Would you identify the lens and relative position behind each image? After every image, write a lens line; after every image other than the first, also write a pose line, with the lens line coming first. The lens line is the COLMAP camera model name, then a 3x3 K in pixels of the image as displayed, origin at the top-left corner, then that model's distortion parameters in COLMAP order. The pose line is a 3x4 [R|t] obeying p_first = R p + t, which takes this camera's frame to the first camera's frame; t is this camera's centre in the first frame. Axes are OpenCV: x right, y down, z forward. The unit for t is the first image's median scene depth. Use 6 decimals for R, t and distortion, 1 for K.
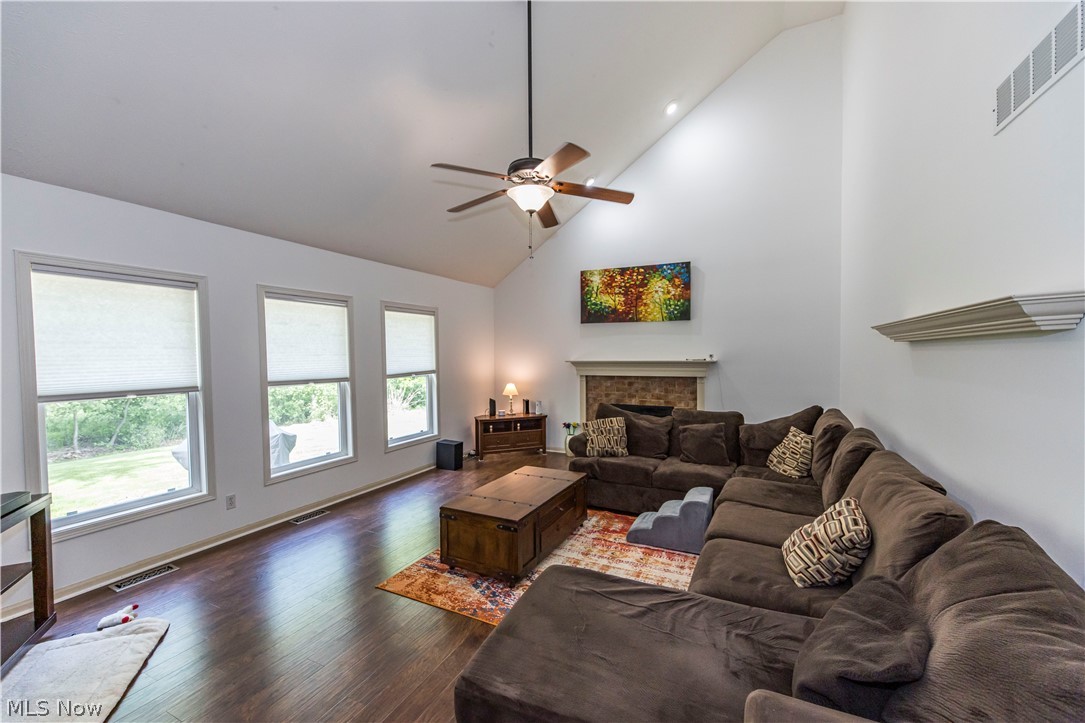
lens RADIAL K [[431.6, 0, 542.2], [0, 431.6, 364.5], [0, 0, 1]] dist [-0.000975, 0.000005]
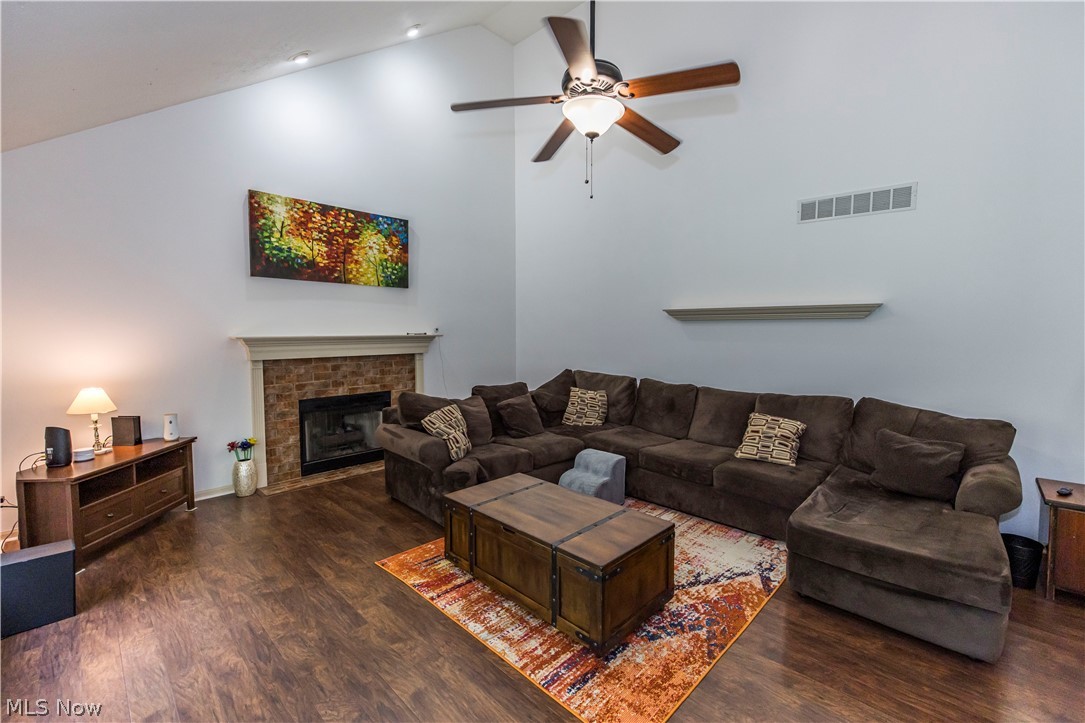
lens RADIAL K [[460.1, 0, 542.7], [0, 460.1, 353.7], [0, 0, 1]] dist [-0.002271, 0.000012]
pose [[0.311197, -0.045429, 0.949259, -0.435092], [0.019755, 0.998950, 0.041331, -0.004103], [-0.950140, 0.005890, 0.311768, 0.432478]]
